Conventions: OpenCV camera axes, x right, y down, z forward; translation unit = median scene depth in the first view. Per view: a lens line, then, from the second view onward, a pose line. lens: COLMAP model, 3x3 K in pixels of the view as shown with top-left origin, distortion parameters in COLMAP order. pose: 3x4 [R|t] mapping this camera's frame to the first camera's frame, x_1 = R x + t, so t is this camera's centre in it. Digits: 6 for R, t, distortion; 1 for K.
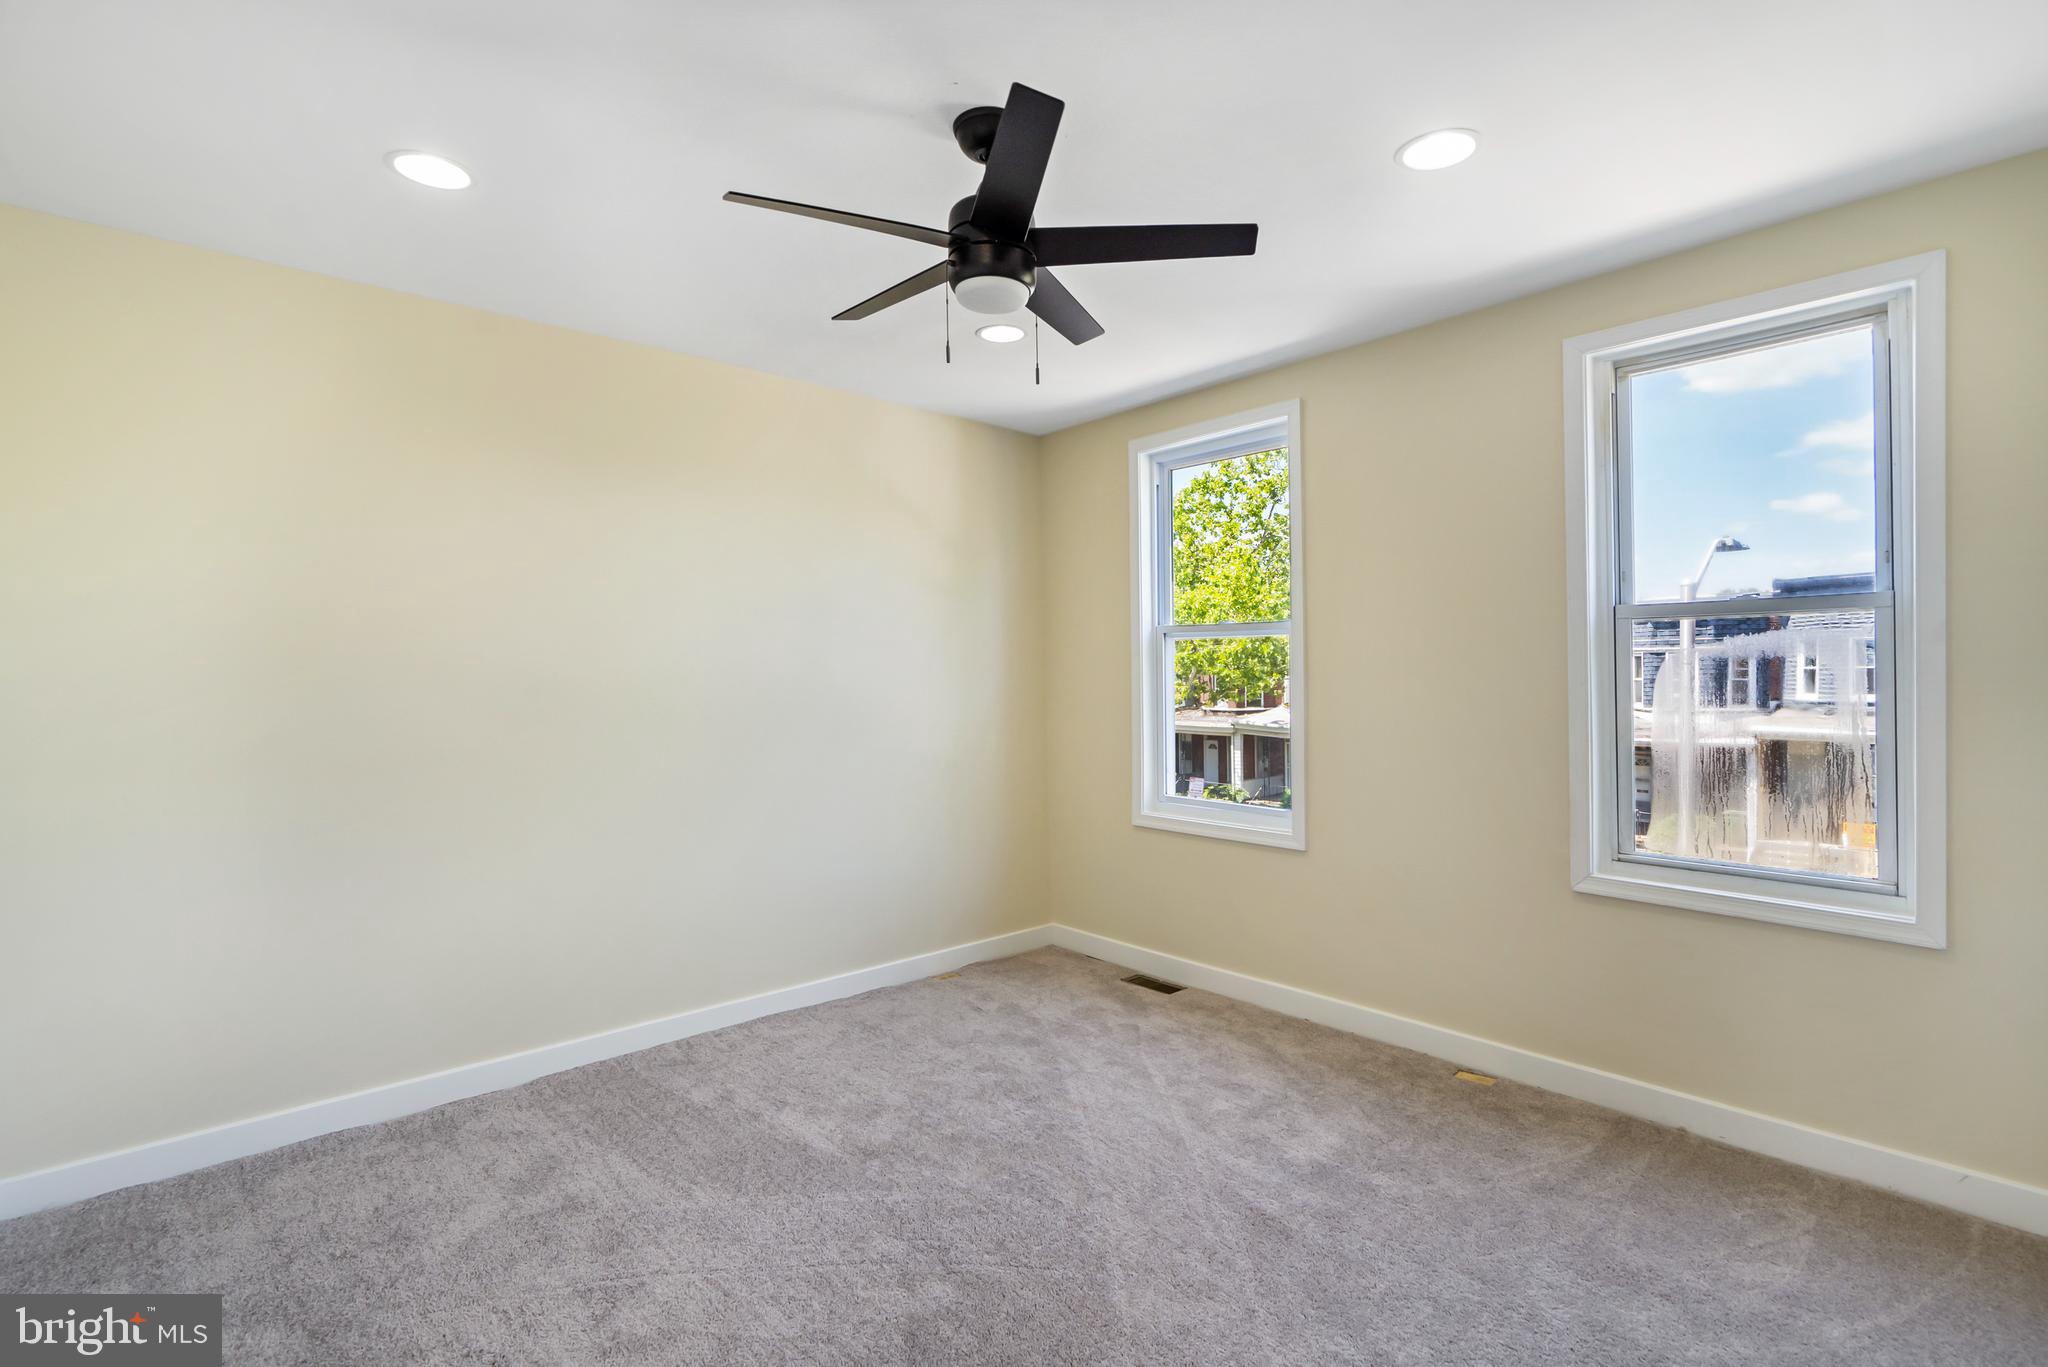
lens RADIAL K [[953.0, 0, 1022.0], [0, 953.0, 662.4], [0, 0, 1]] dist [0.002558, 0.000677]
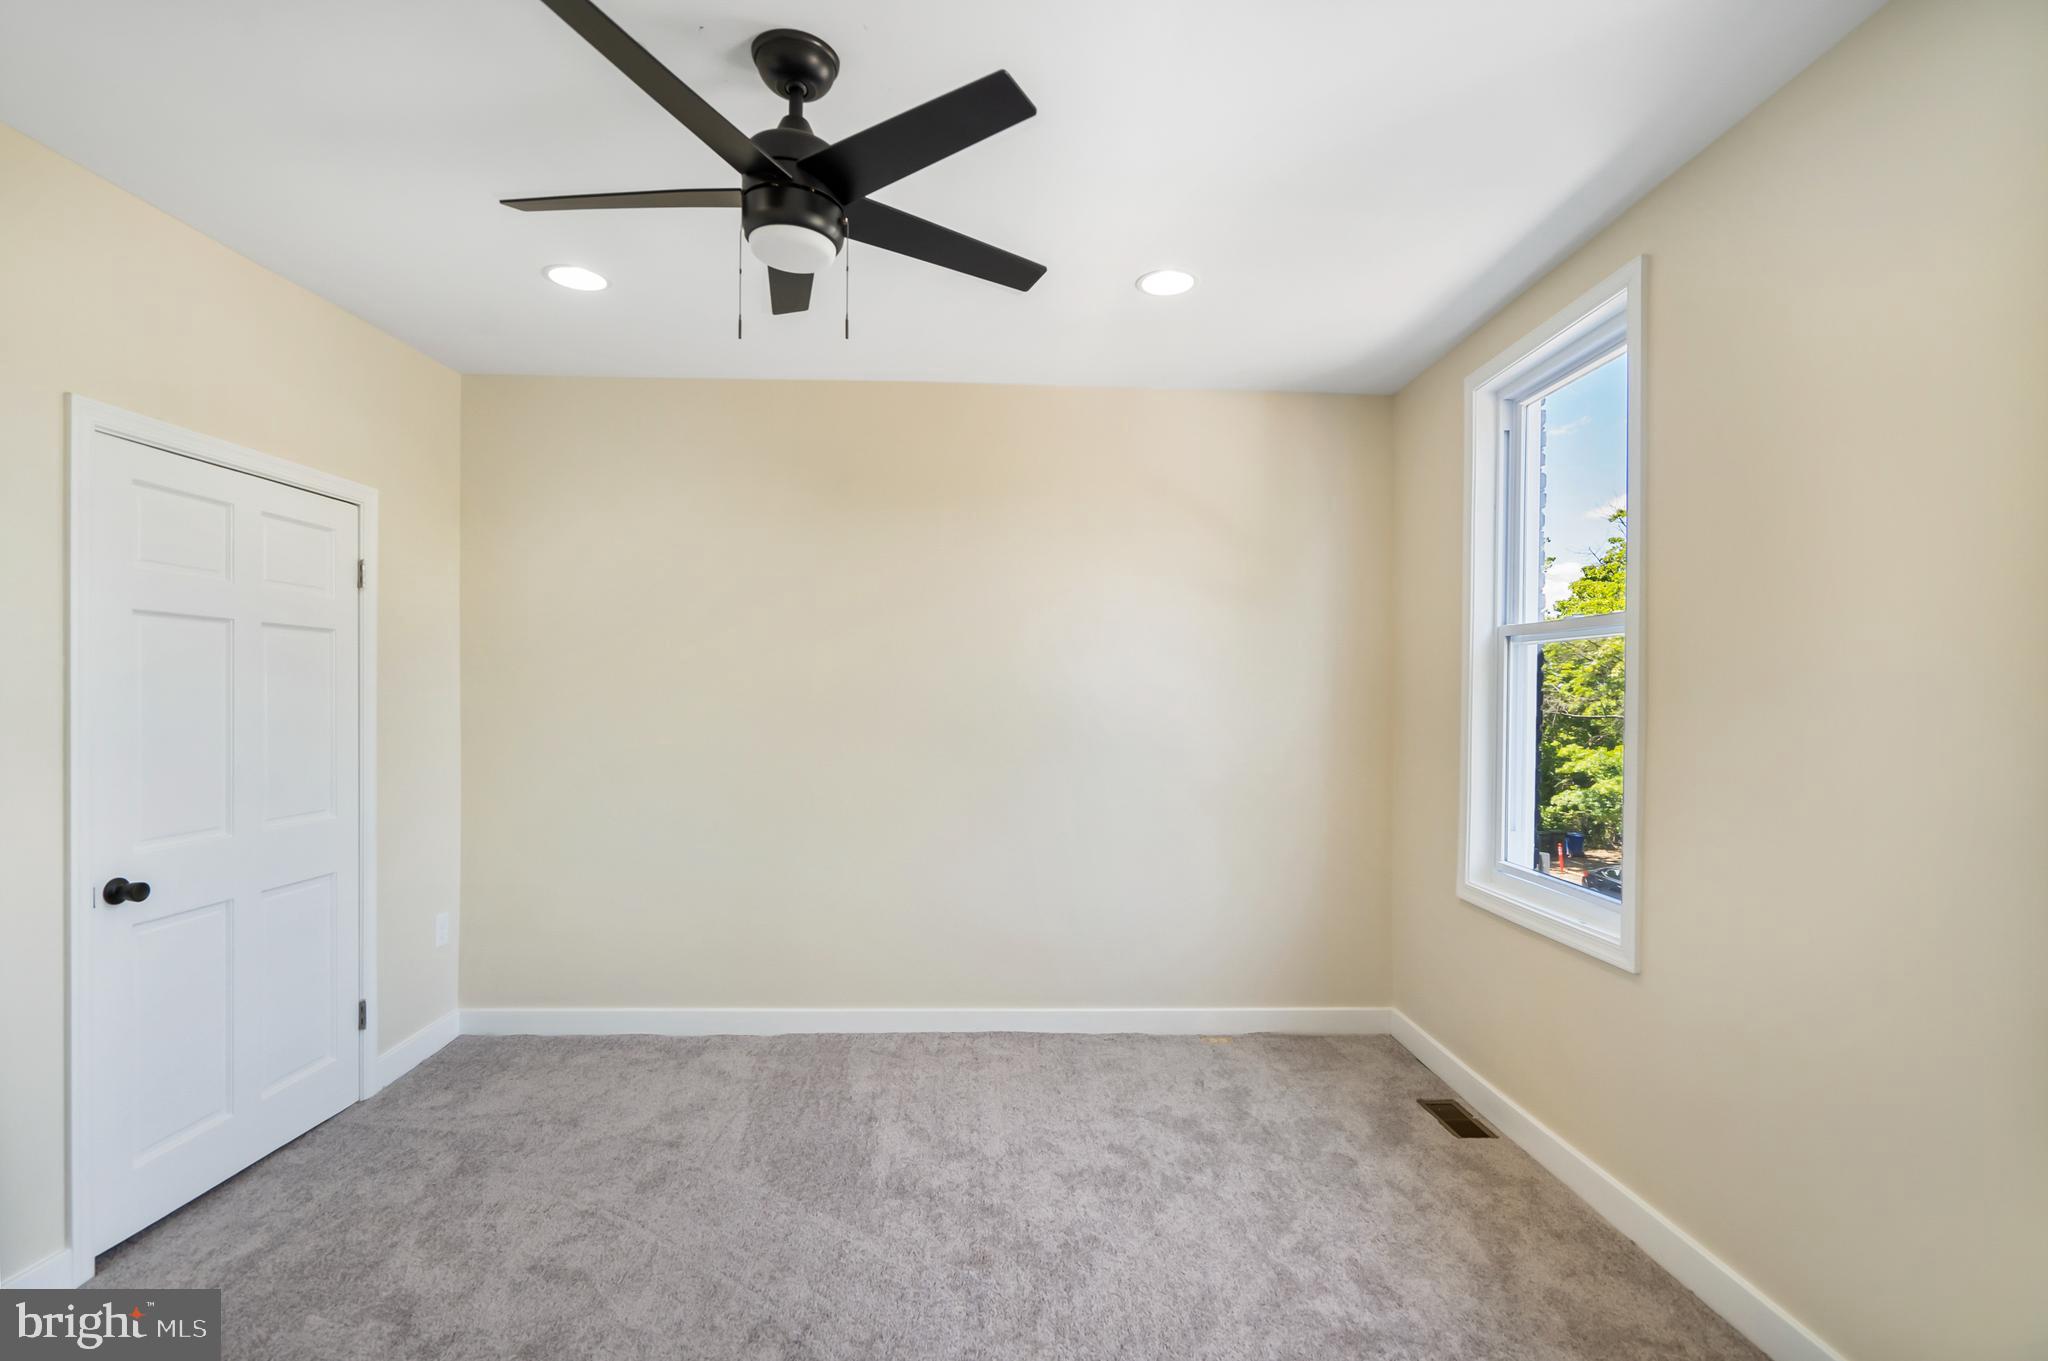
lens RADIAL K [[937.9, 0, 1023.8], [0, 937.9, 691.7], [0, 0, 1]] dist [-0.003029, 0.000167]
pose [[0.764671, 0.005996, -0.644393, 0.410998], [-0.002686, 0.999978, 0.006116, 0.009393], [0.644416, -0.002946, 0.764670, 0.286344]]
